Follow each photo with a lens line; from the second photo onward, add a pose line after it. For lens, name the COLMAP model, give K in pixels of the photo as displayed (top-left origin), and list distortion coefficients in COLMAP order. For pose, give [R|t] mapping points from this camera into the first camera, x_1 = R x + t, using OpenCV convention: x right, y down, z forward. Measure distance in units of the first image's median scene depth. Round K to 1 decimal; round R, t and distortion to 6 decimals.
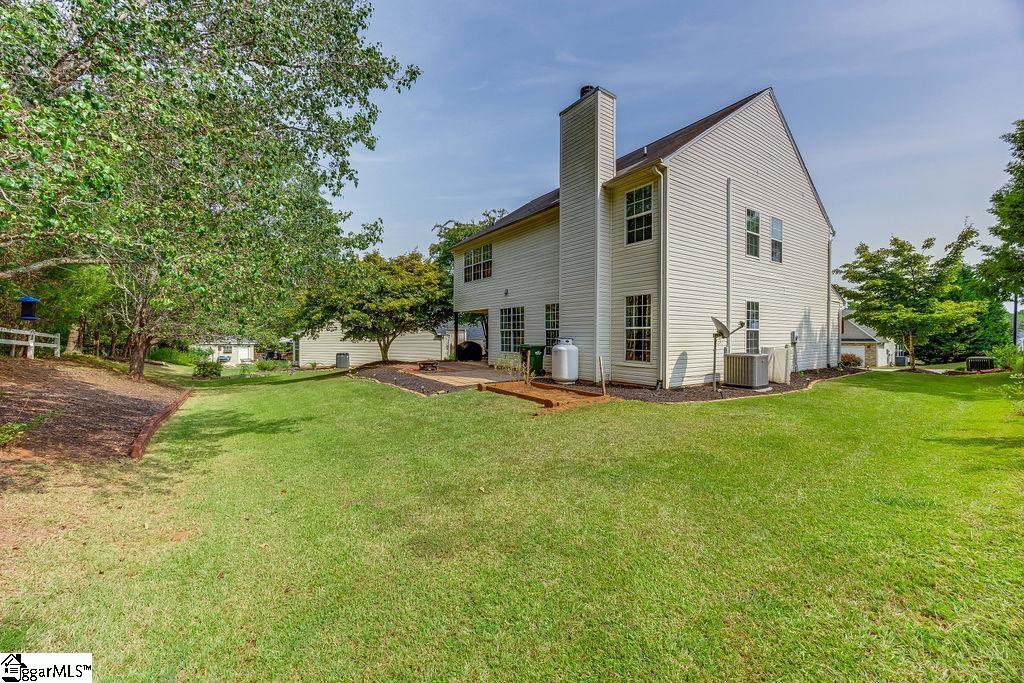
lens RADIAL K [[391.7, 0, 510.5], [0, 391.7, 336.6], [0, 0, 1]] dist [0.005070, -0.000128]
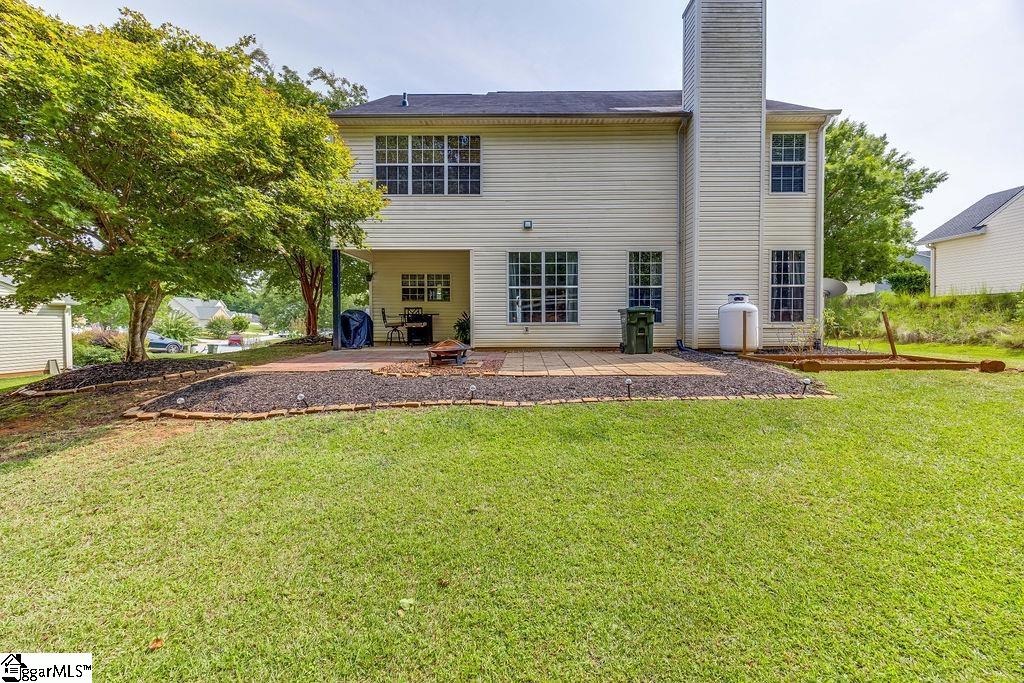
lens RADIAL K [[356.5, 0, 512.2], [0, 356.5, 302.8], [0, 0, 1]] dist [0.002066, 0.000007]
pose [[0.559374, -0.021755, 0.828630, -0.501516], [0.010711, 0.999762, 0.019018, -0.003450], [-0.828846, -0.001762, 0.559474, 0.727607]]
